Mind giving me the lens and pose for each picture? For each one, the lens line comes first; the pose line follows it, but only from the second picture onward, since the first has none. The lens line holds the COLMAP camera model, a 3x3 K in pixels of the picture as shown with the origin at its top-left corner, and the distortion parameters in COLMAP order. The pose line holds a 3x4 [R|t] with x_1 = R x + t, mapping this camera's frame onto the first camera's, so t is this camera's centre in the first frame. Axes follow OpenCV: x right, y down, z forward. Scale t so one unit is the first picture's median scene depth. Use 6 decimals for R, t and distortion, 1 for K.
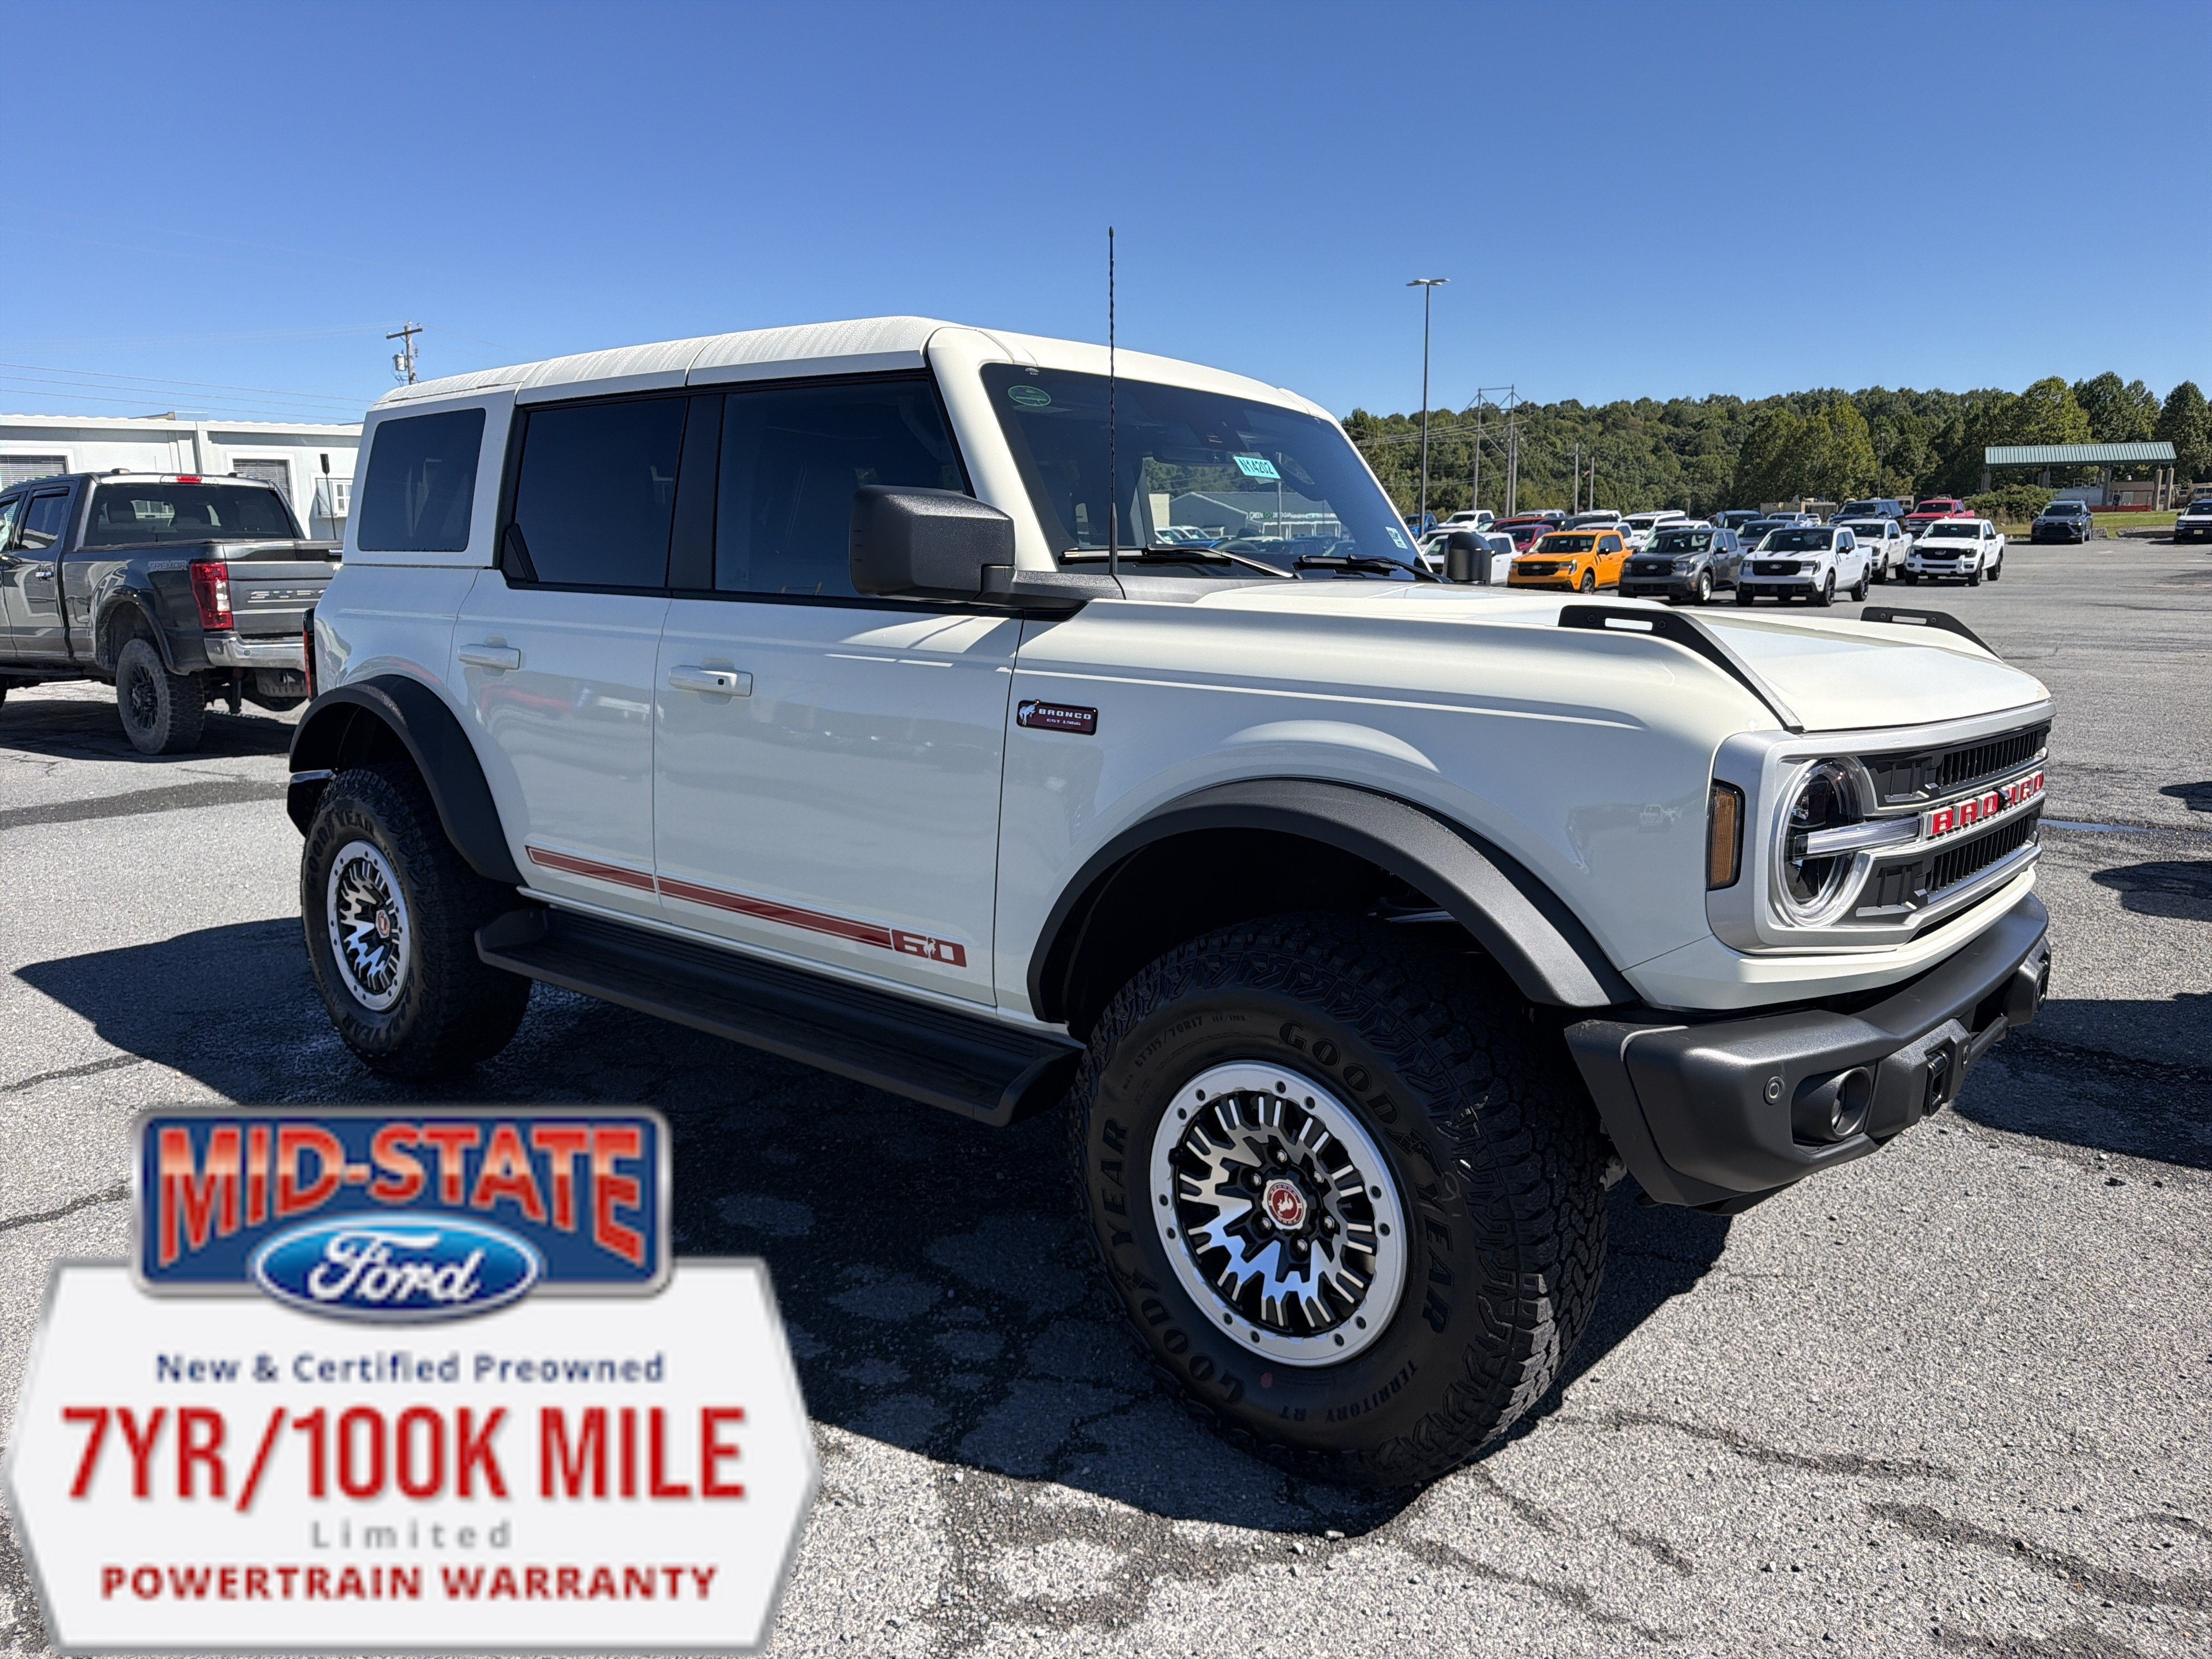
lens RADIAL K [[1583.2, 0, 1106.0], [0, 1583.2, 829.5], [0, 0, 1]] dist [0.065824, -0.057184]
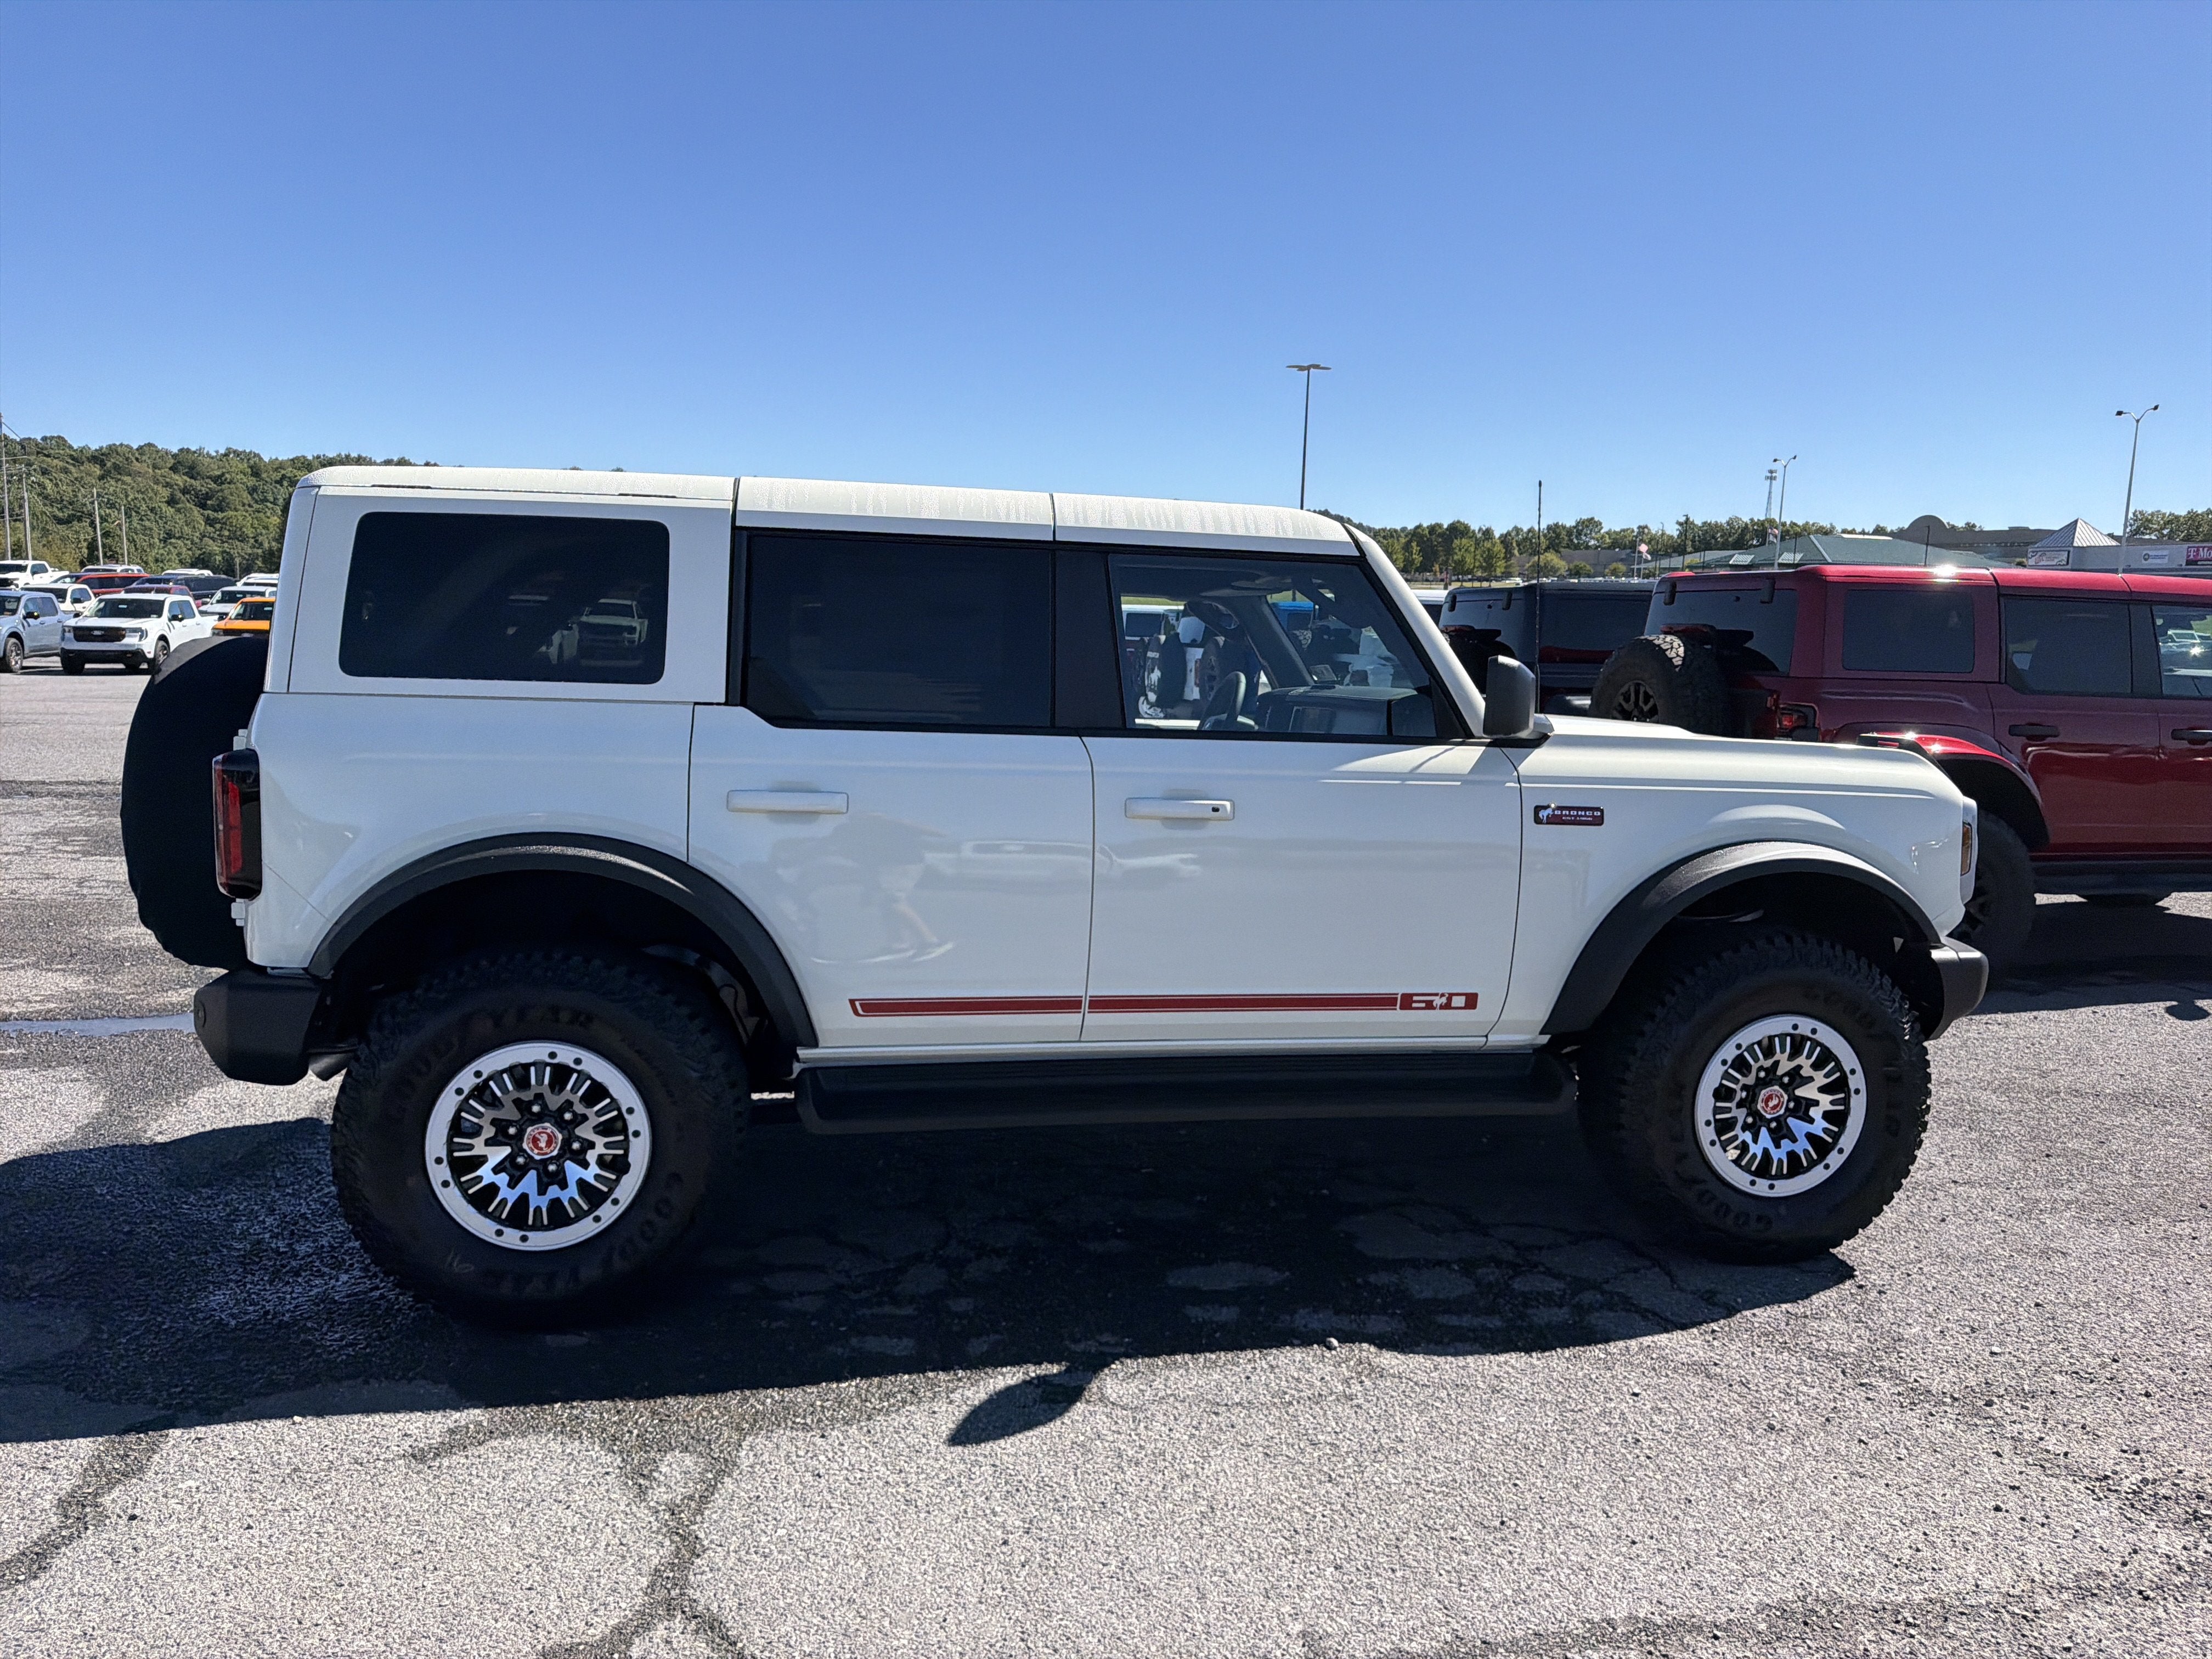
lens RADIAL K [[1632.2, 0, 1094.4], [0, 1632.2, 821.8], [0, 0, 1]] dist [0.217016, -0.486789]
pose [[0.629529, -0.072852, 0.773554, -1.453809], [0.108608, 0.994071, 0.005233, -0.119276], [-0.769349, 0.080720, 0.633708, 0.380034]]
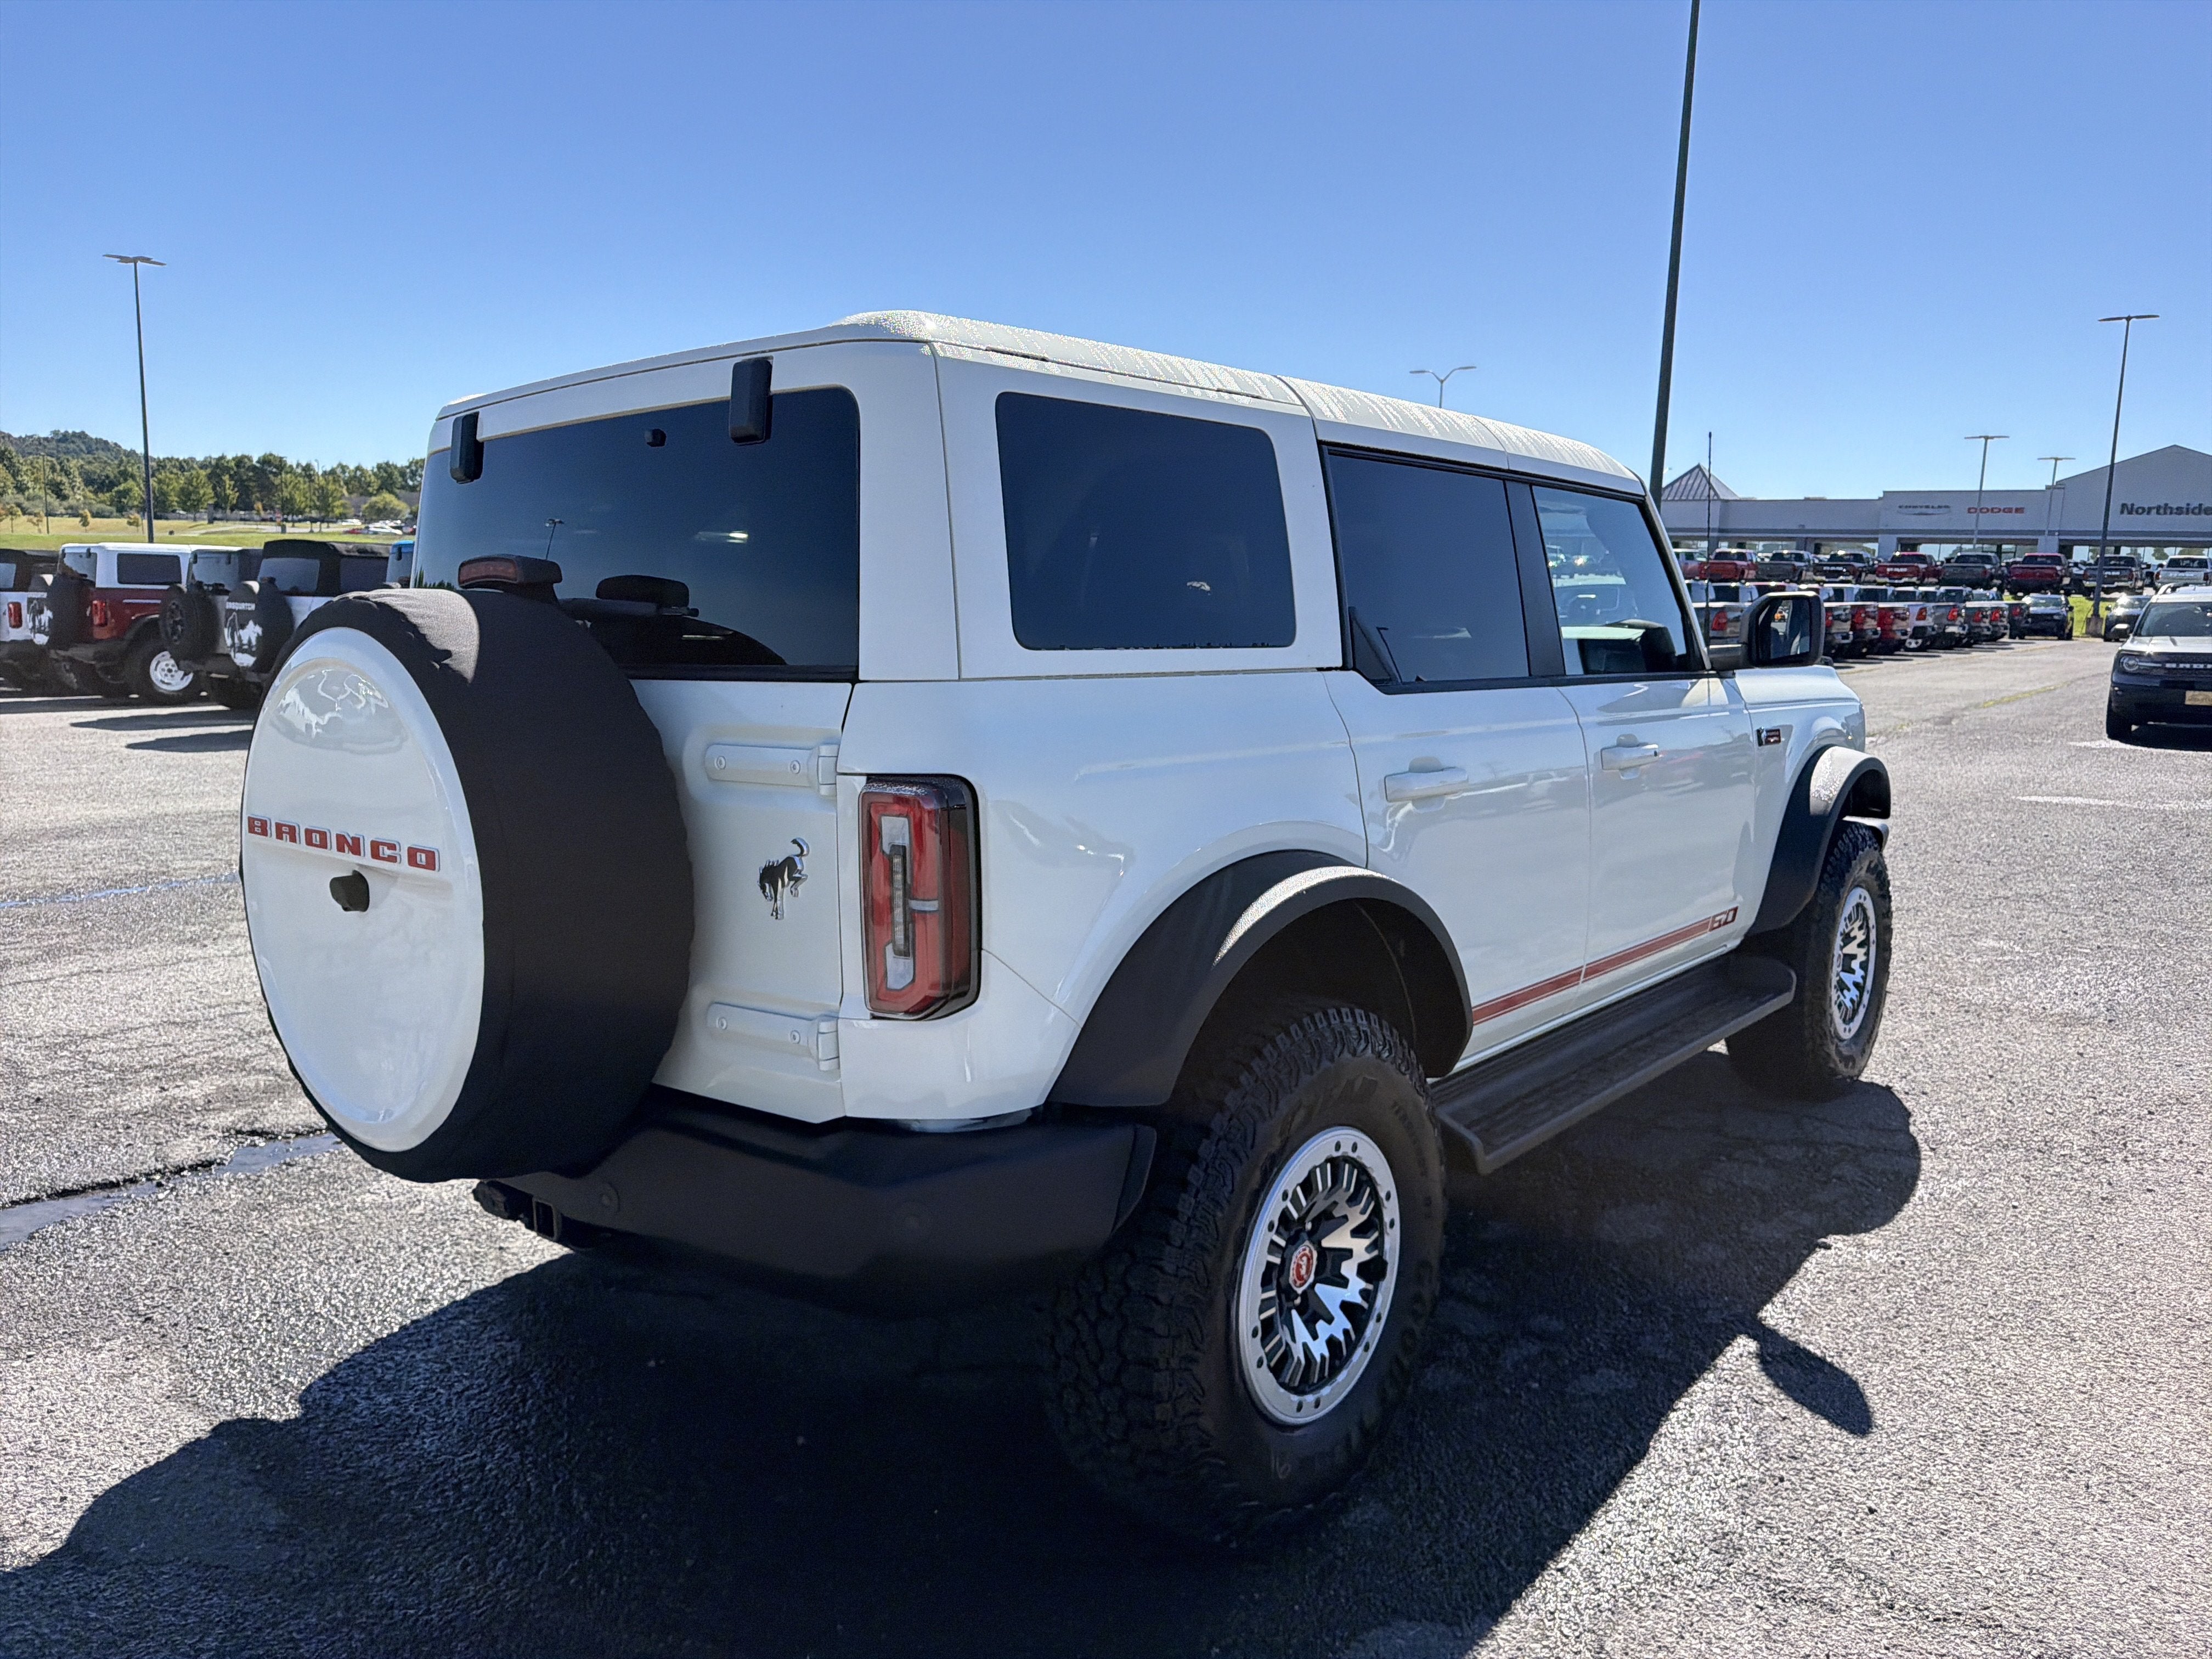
lens RADIAL K [[1655.2, 0, 1119.3], [0, 1655.2, 844.9], [0, 0, 1]] dist [0.008749, -0.002994]
pose [[-0.054781, -0.145508, 0.987839, -1.653645], [0.160277, 0.975215, 0.152537, -0.324129], [-0.985551, 0.166684, -0.030102, 1.708222]]
